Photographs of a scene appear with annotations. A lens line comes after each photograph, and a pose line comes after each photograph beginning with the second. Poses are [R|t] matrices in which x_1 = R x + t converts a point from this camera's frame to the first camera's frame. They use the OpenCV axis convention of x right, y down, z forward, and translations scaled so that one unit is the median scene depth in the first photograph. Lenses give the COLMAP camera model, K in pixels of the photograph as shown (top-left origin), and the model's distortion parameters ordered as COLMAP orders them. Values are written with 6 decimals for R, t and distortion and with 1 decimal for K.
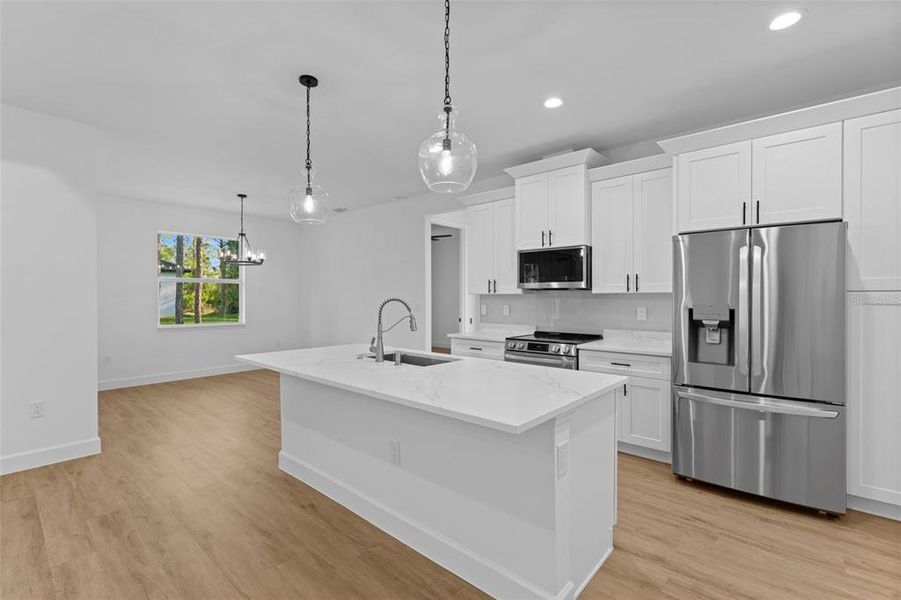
lens RADIAL K [[404.1, 0, 450.5], [0, 404.1, 300.0], [0, 0, 1]] dist [0.000173, 0.000334]
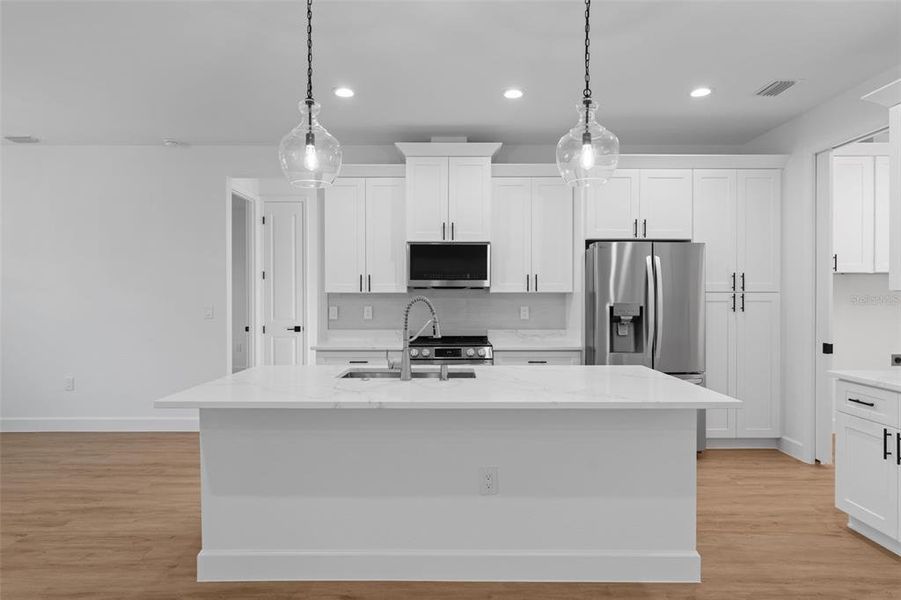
lens RADIAL K [[513.6, 0, 450.5], [0, 513.6, 300.0], [0, 0, 1]] dist [0.001303, 0.000197]
pose [[0.749890, -0.002678, 0.661557, -0.540943], [0.004356, 0.999990, -0.000890, 0.001698], [-0.661548, 0.003549, 0.749894, 0.151527]]
